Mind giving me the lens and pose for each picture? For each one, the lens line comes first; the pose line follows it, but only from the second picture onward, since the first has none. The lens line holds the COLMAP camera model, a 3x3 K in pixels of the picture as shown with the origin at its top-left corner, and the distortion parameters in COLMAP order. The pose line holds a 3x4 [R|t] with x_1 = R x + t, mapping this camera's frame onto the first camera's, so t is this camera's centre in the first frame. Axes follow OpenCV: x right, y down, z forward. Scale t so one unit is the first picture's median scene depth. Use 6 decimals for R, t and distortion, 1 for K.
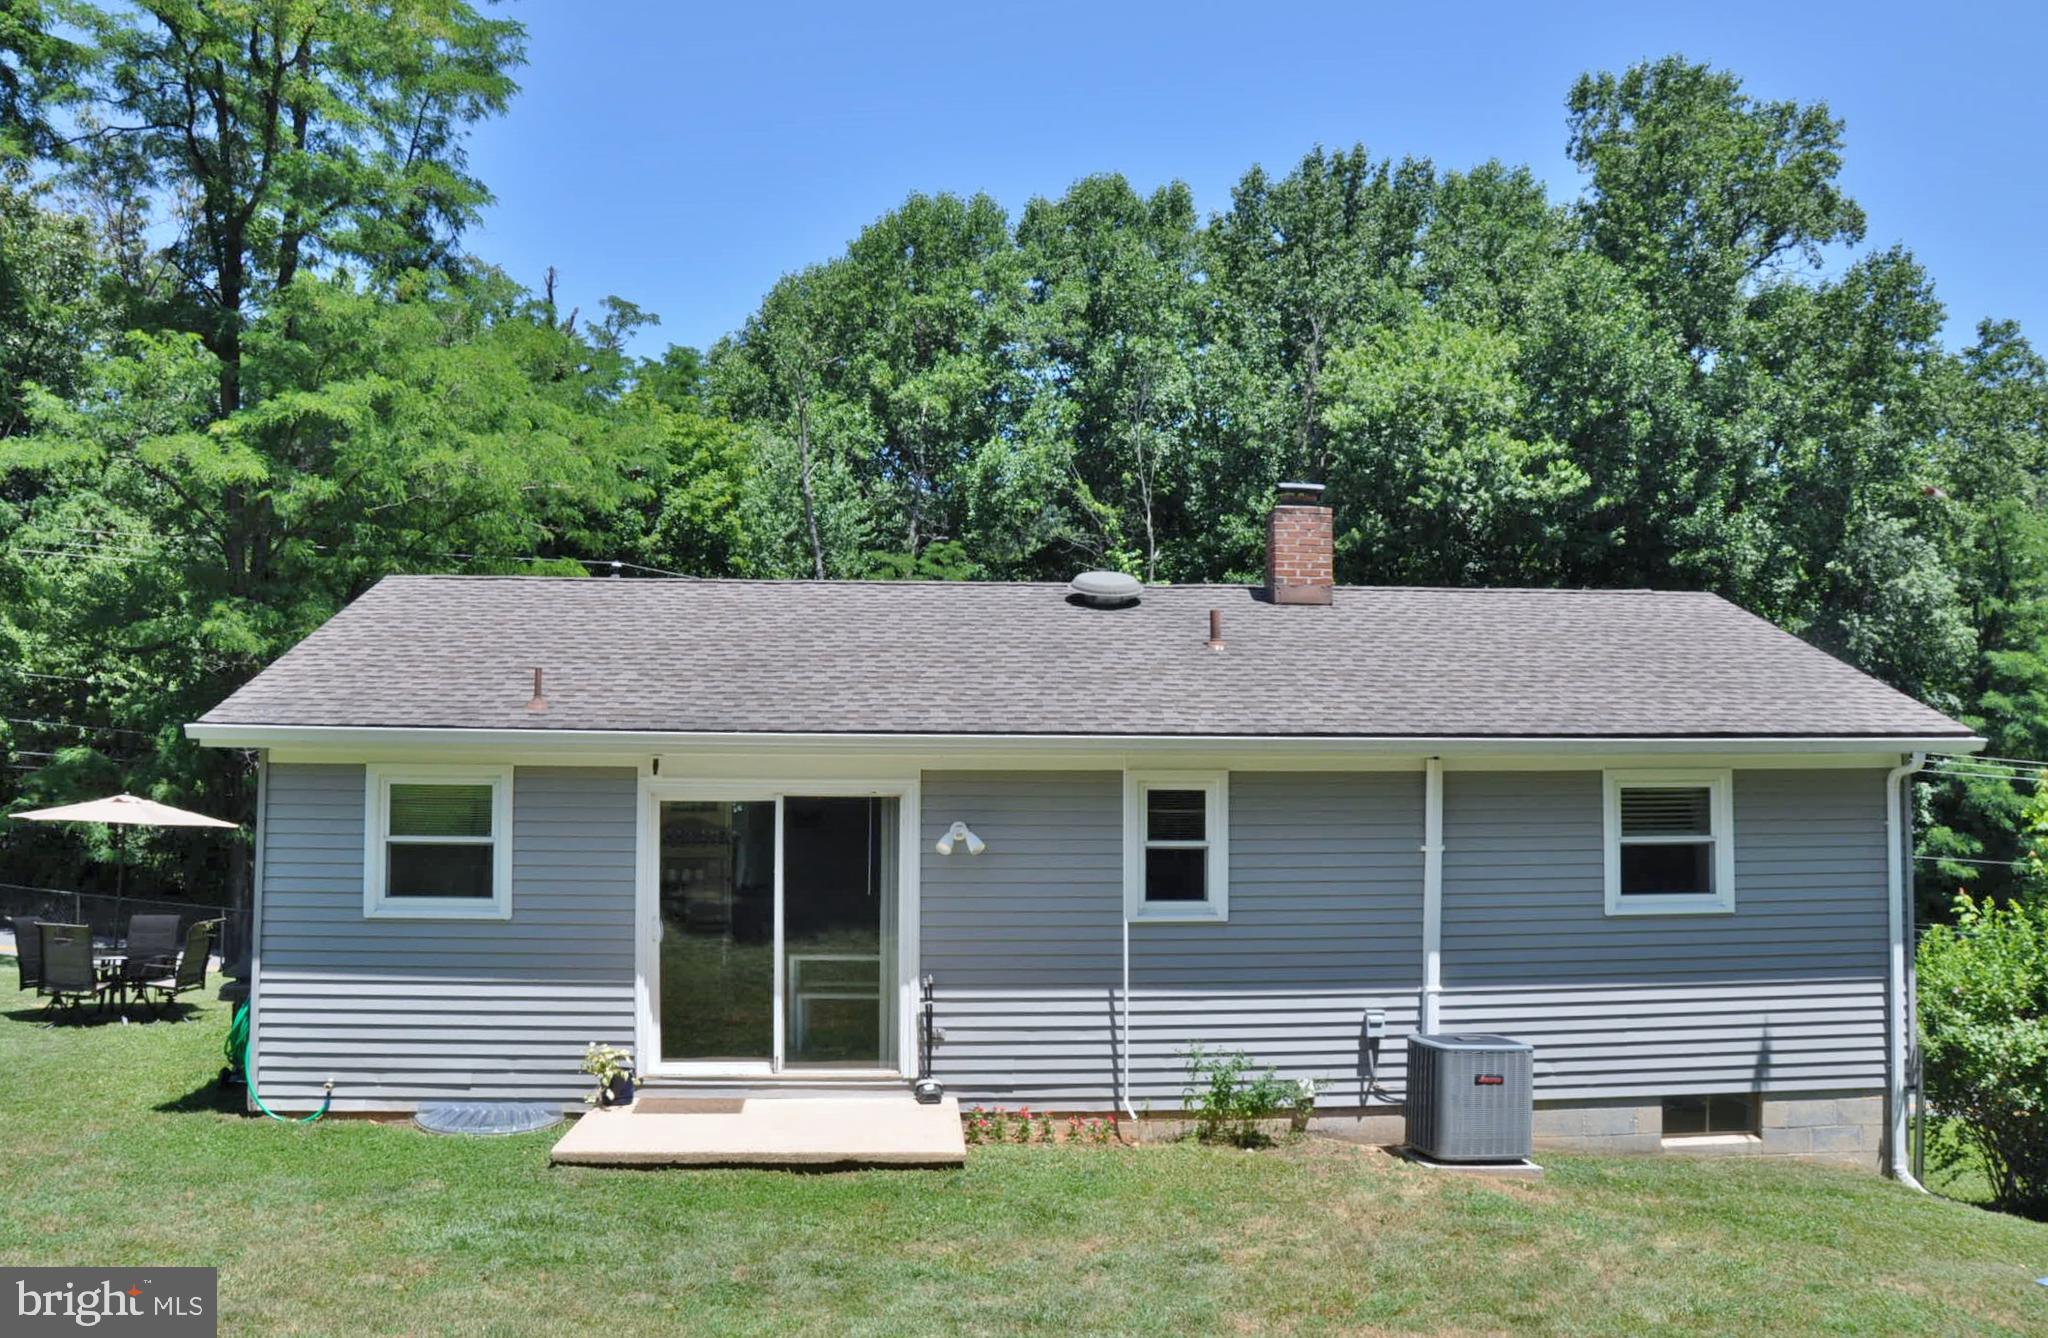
lens RADIAL K [[1622.3, 0, 1024.0], [0, 1622.3, 669.0], [0, 0, 1]] dist [-0.113509, 0.011624]
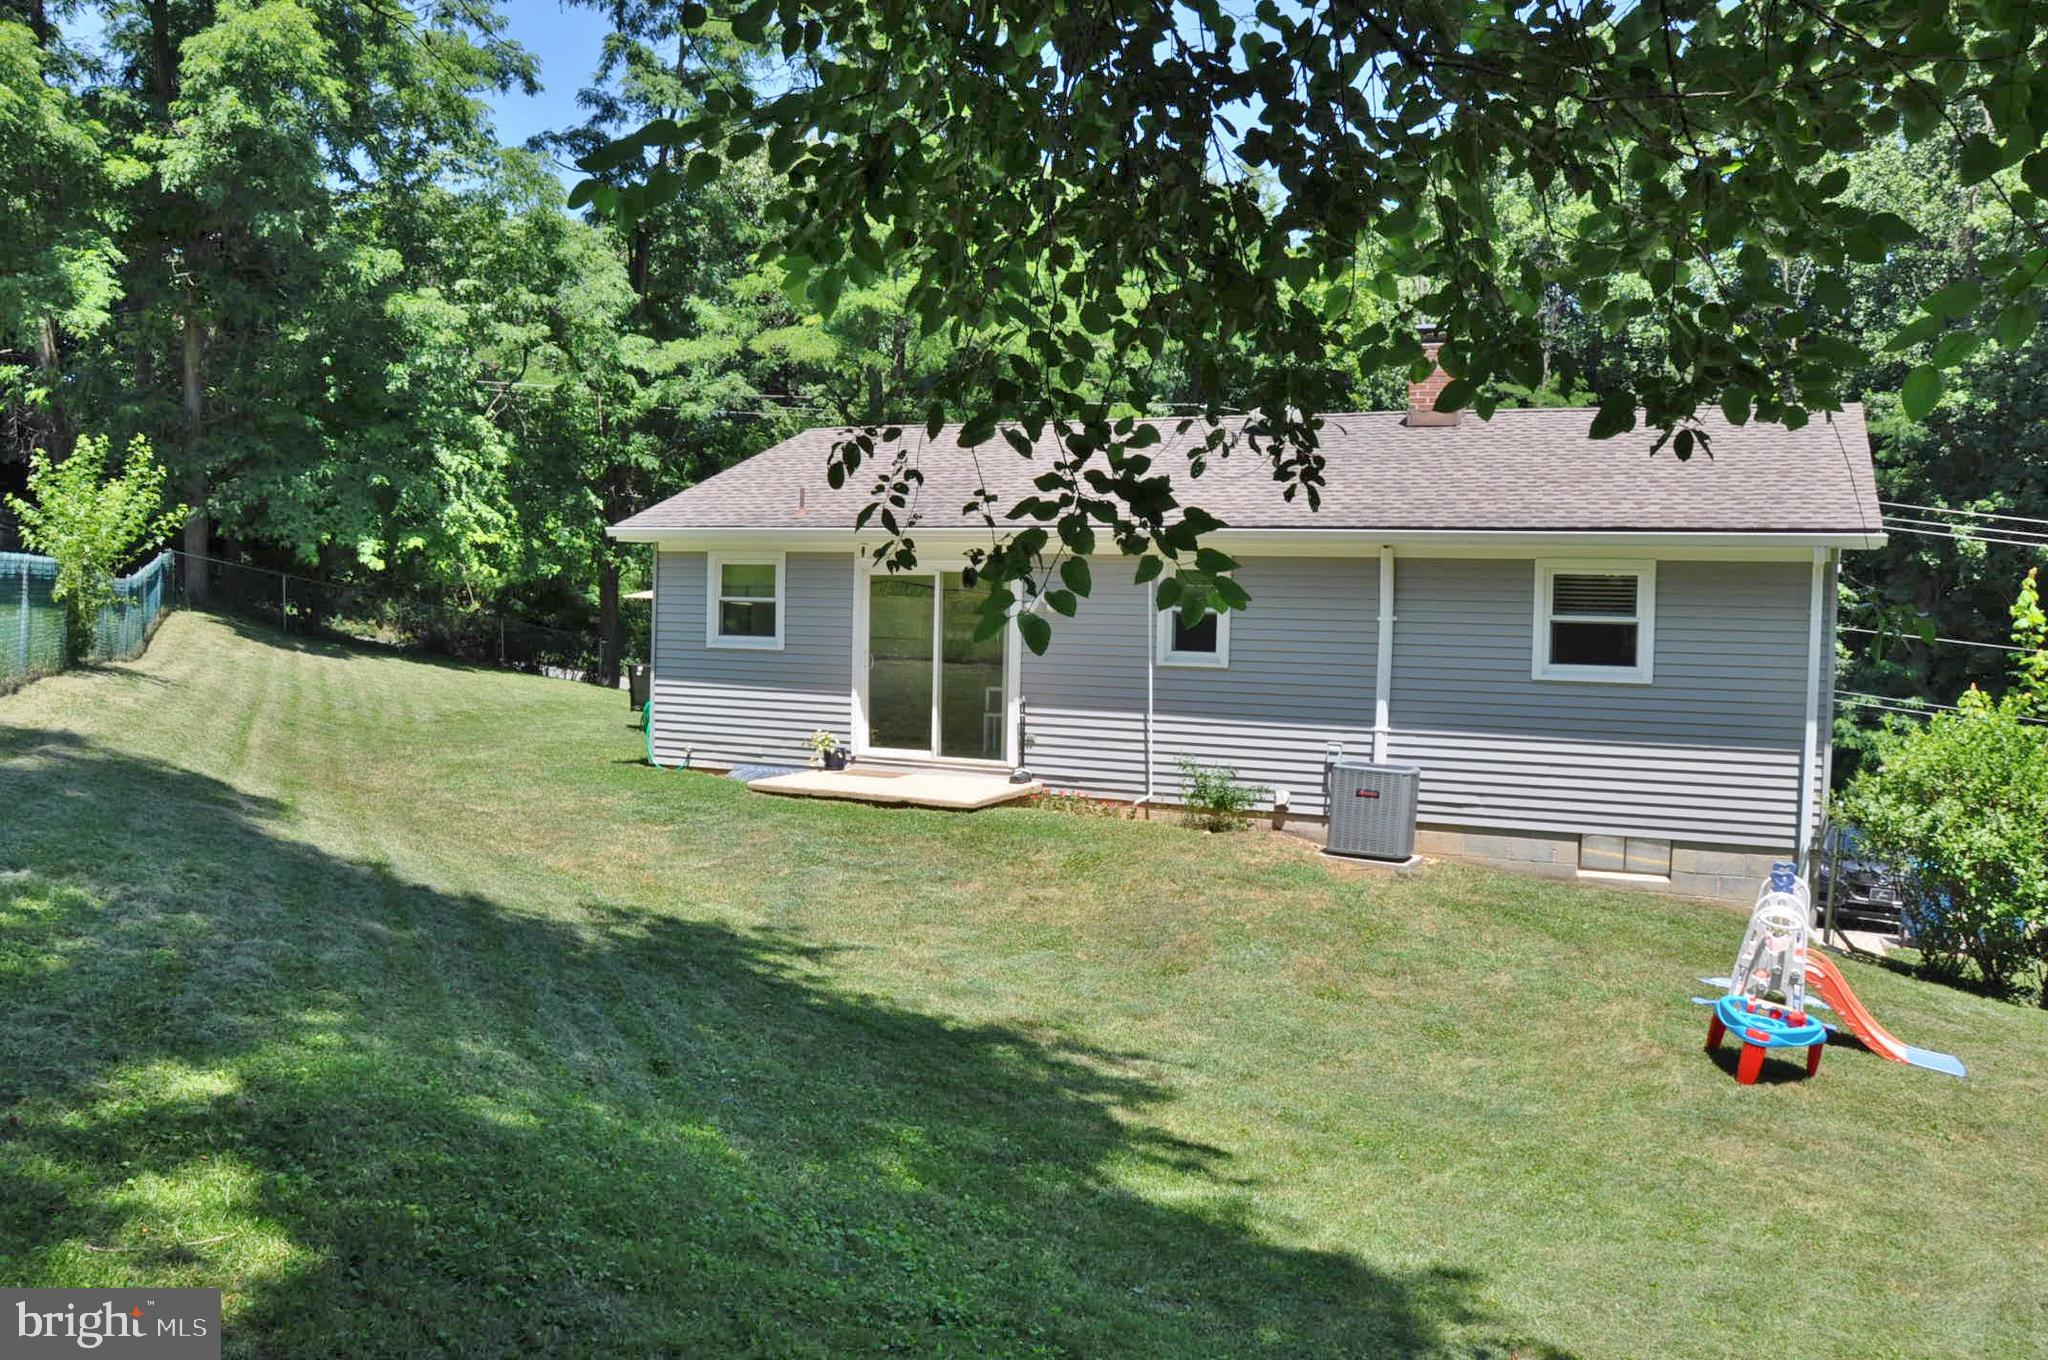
lens RADIAL K [[1603.5, 0, 1024.0], [0, 1603.5, 680.0], [0, 0, 1]] dist [-0.156745, 0.122425]
pose [[0.871908, 0.039363, -0.488085, 0.622540], [0.015073, 0.994134, 0.107100, 0.021281], [0.489437, -0.100738, 0.866200, -0.229158]]
